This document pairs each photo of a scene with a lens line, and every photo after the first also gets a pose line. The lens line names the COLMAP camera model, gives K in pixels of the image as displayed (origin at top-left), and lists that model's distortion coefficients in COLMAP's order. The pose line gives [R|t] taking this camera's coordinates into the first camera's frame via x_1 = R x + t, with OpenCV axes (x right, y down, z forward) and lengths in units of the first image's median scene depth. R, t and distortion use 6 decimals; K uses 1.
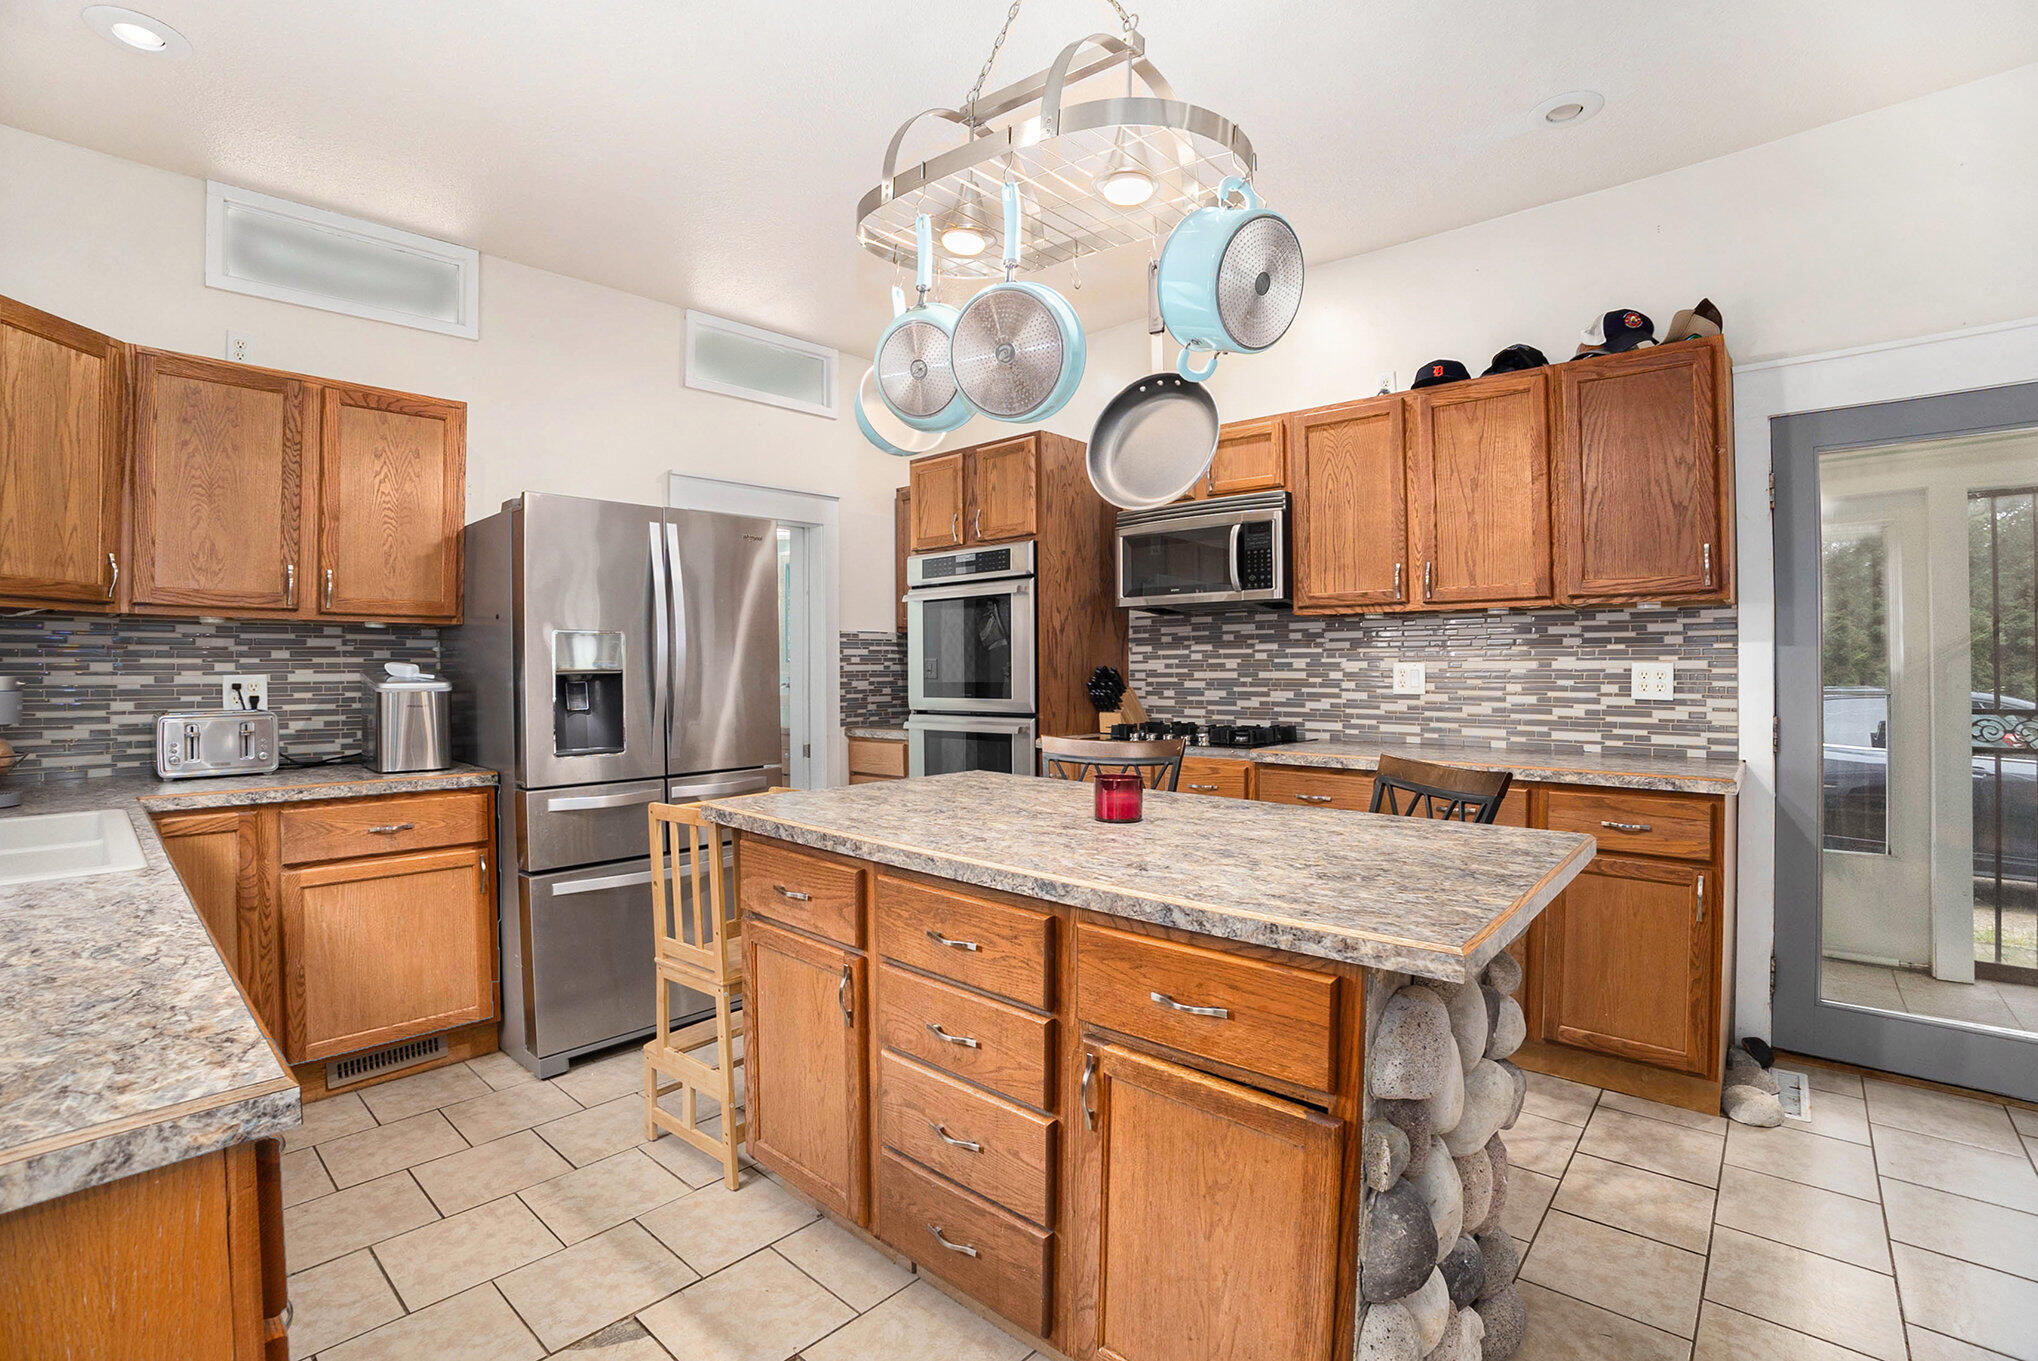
lens RADIAL K [[929.6, 0, 1019.8], [0, 929.6, 659.8], [0, 0, 1]] dist [-0.078079, 0.025985]
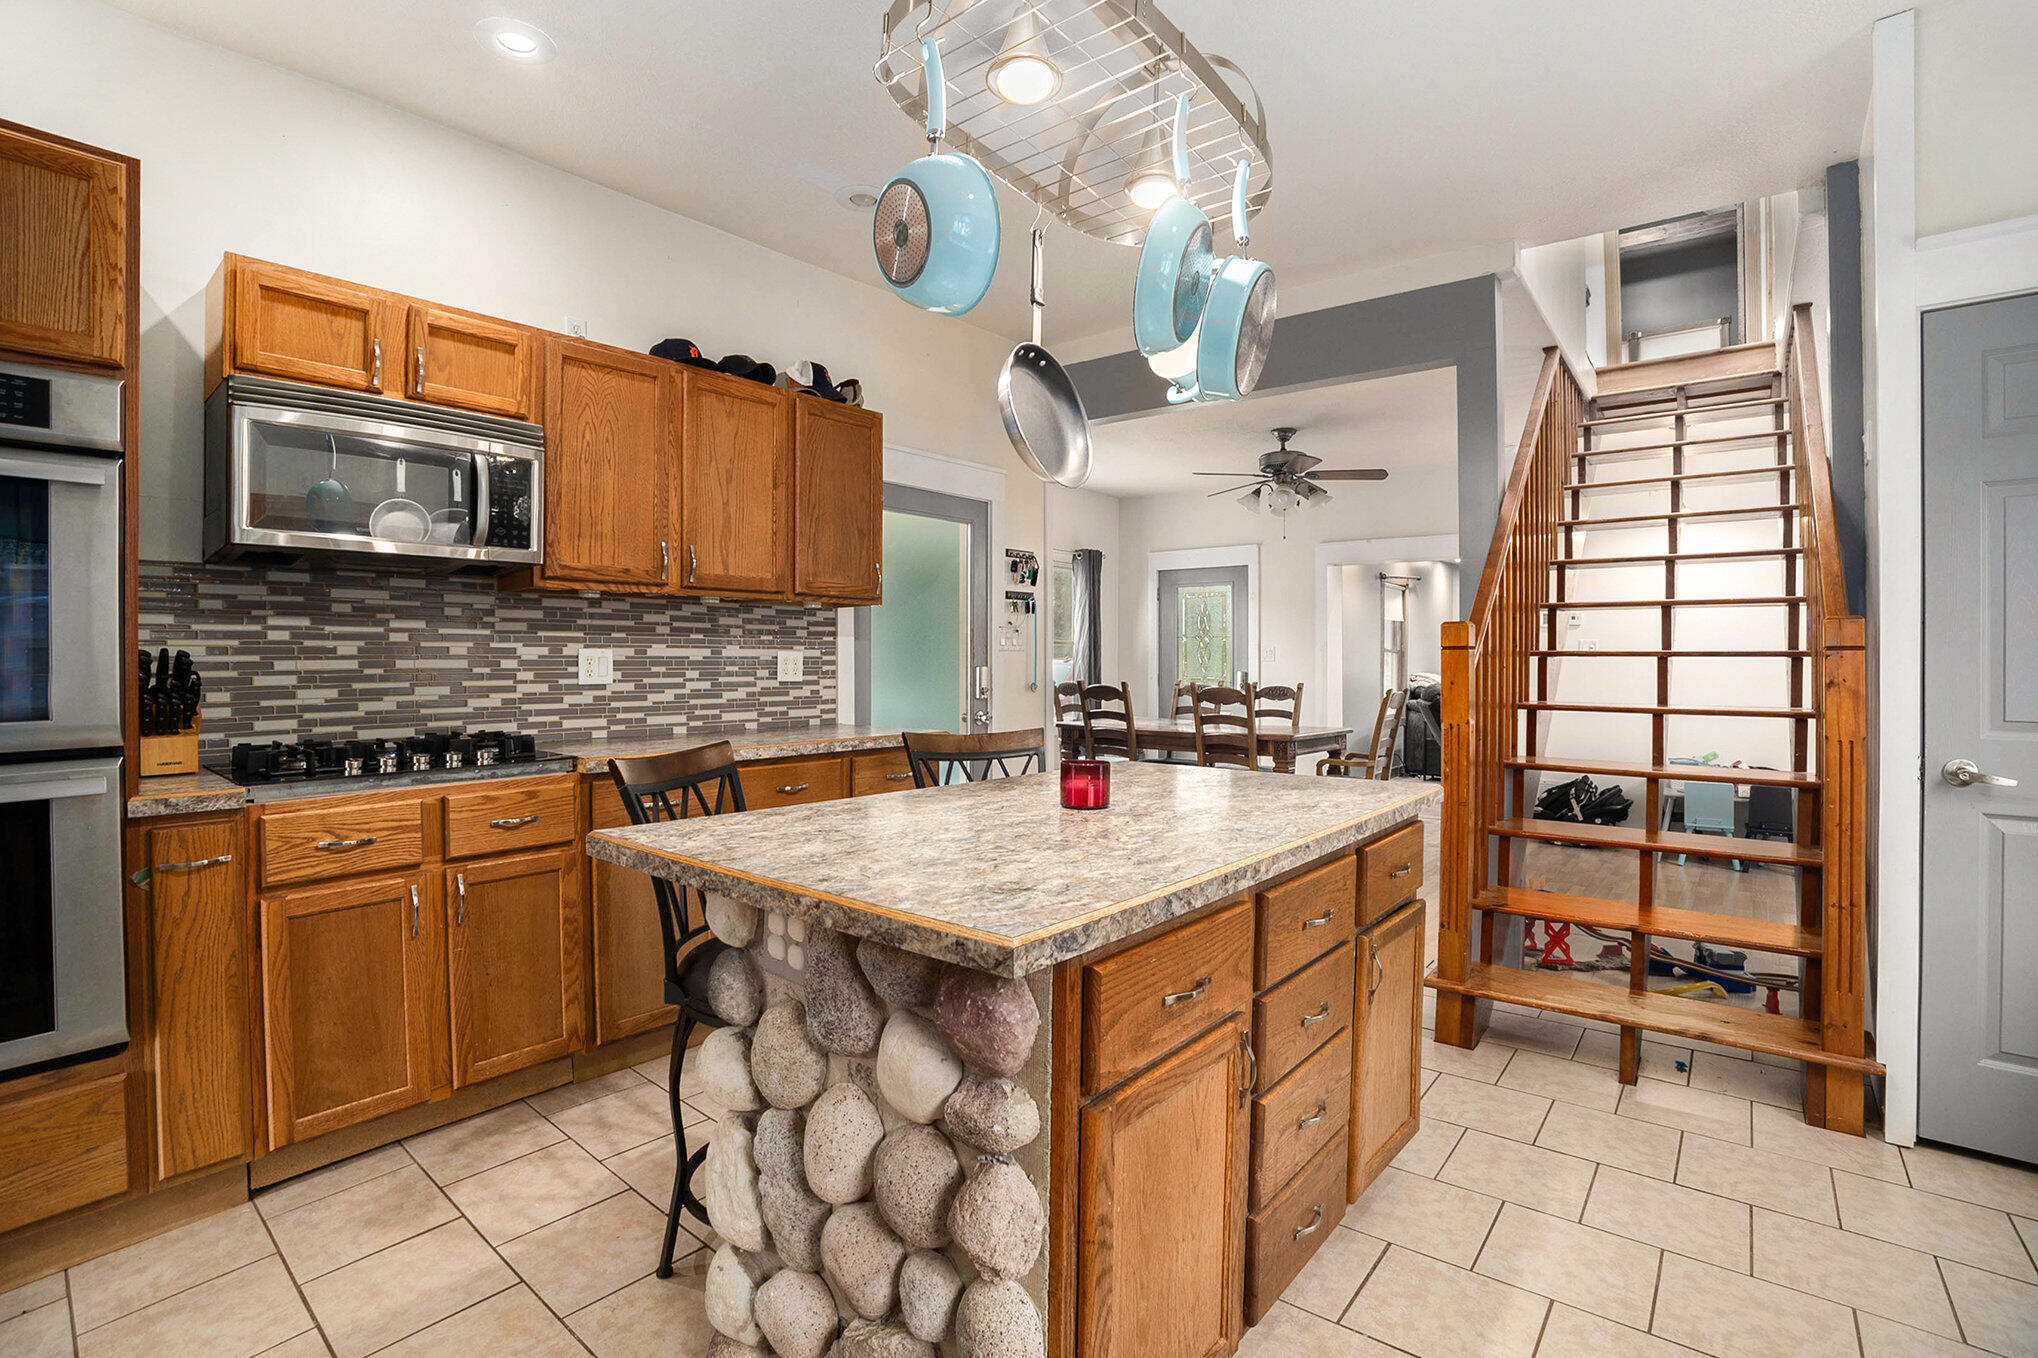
lens RADIAL K [[929.6, 0, 1019.8], [0, 929.6, 658.3], [0, 0, 1]] dist [-0.078079, 0.025985]
pose [[-0.013210, 0.000365, 0.999913, -0.481866], [-0.007677, 0.999970, -0.000467, 0.009564], [-0.999883, -0.007682, -0.013207, 0.603620]]
